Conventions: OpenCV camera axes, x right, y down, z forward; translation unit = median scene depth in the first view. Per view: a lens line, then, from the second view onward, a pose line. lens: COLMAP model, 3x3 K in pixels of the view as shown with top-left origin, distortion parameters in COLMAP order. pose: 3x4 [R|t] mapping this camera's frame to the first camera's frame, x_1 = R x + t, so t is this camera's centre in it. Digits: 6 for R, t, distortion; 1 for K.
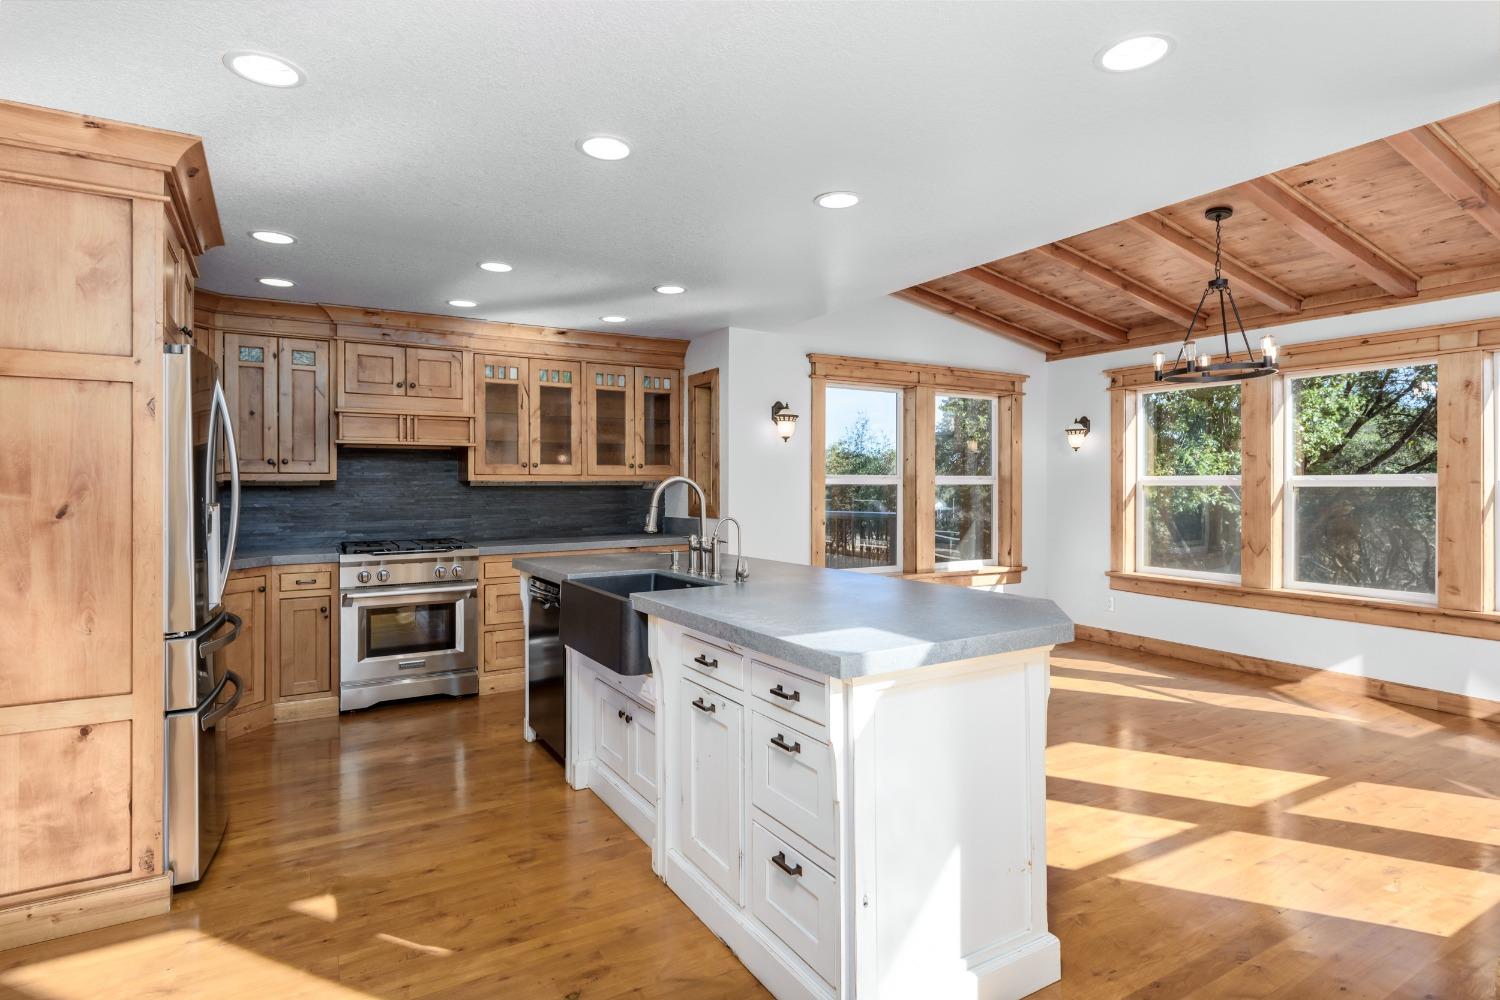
lens RADIAL K [[775.8, 0, 720.5], [0, 775.8, 484.4], [0, 0, 1]] dist [0.001450, -0.000467]
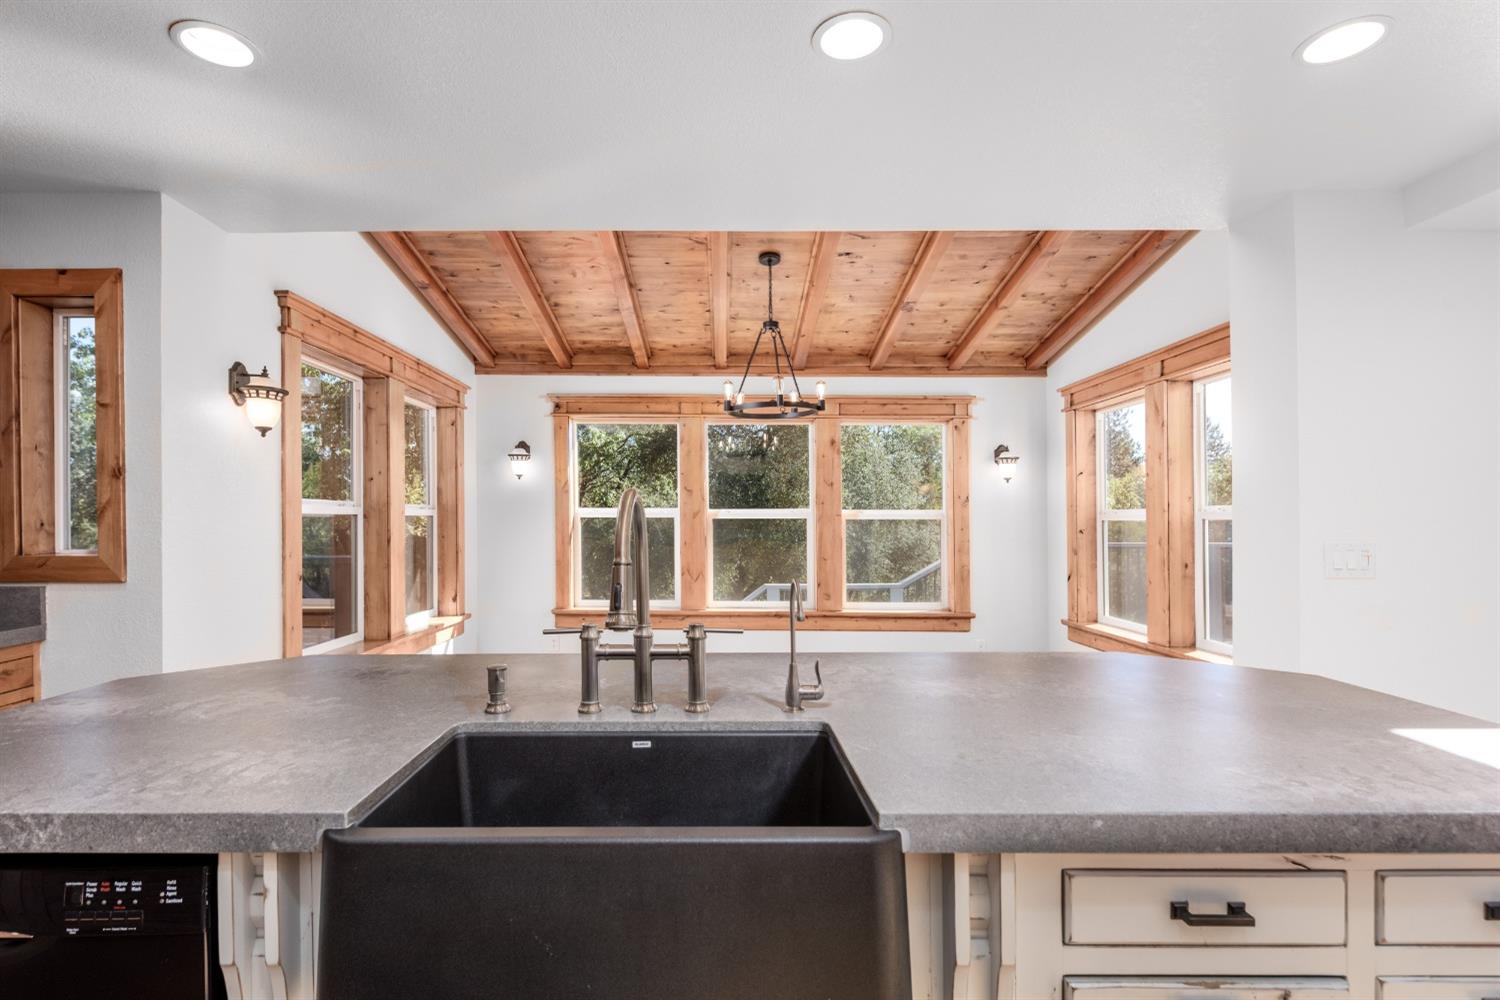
lens RADIAL K [[754.9, 0, 749.3], [0, 754.9, 512.0], [0, 0, 1]] dist [0.003853, -0.000195]
pose [[0.493241, 0.009000, 0.869846, -0.214295], [-0.004488, 0.999959, -0.007802, 0.001707], [-0.869881, -0.000055, 0.493261, 0.424560]]
